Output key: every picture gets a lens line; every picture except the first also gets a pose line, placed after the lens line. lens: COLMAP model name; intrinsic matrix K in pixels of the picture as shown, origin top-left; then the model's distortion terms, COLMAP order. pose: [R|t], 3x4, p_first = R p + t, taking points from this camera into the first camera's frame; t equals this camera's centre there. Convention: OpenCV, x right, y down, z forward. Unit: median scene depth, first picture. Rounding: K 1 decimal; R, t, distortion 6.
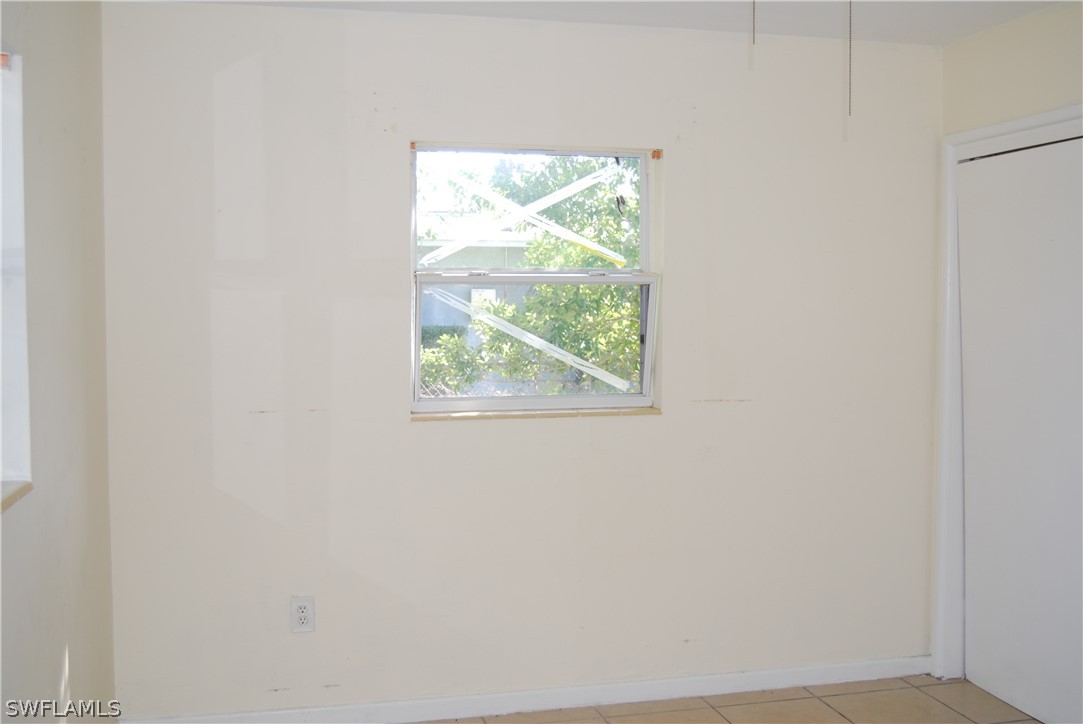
lens RADIAL K [[1251.3, 0, 541.7], [0, 1251.3, 360.8], [0, 0, 1]] dist [0.000562, 0.000000]
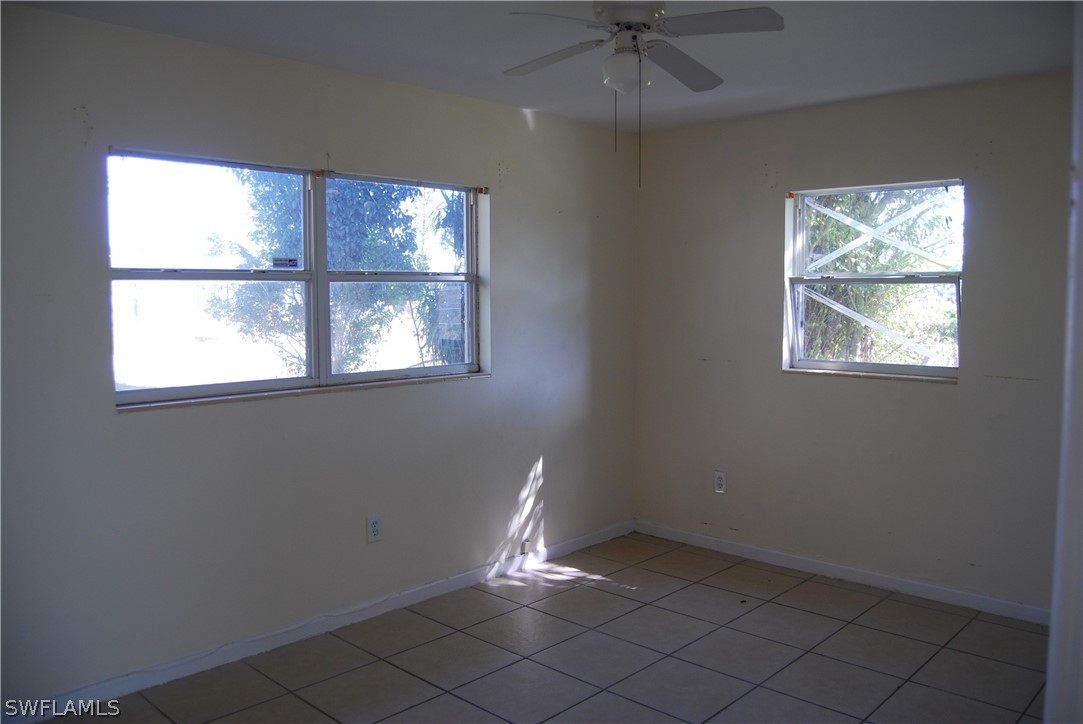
lens RADIAL K [[843.8, 0, 543.2], [0, 843.8, 358.6], [0, 0, 1]] dist [-0.048102, 0.009076]
pose [[0.533132, 0.064433, -0.843575, 0.589521], [-0.045853, 0.997831, 0.047236, -0.004404], [0.844788, 0.013498, 0.534930, 0.181346]]
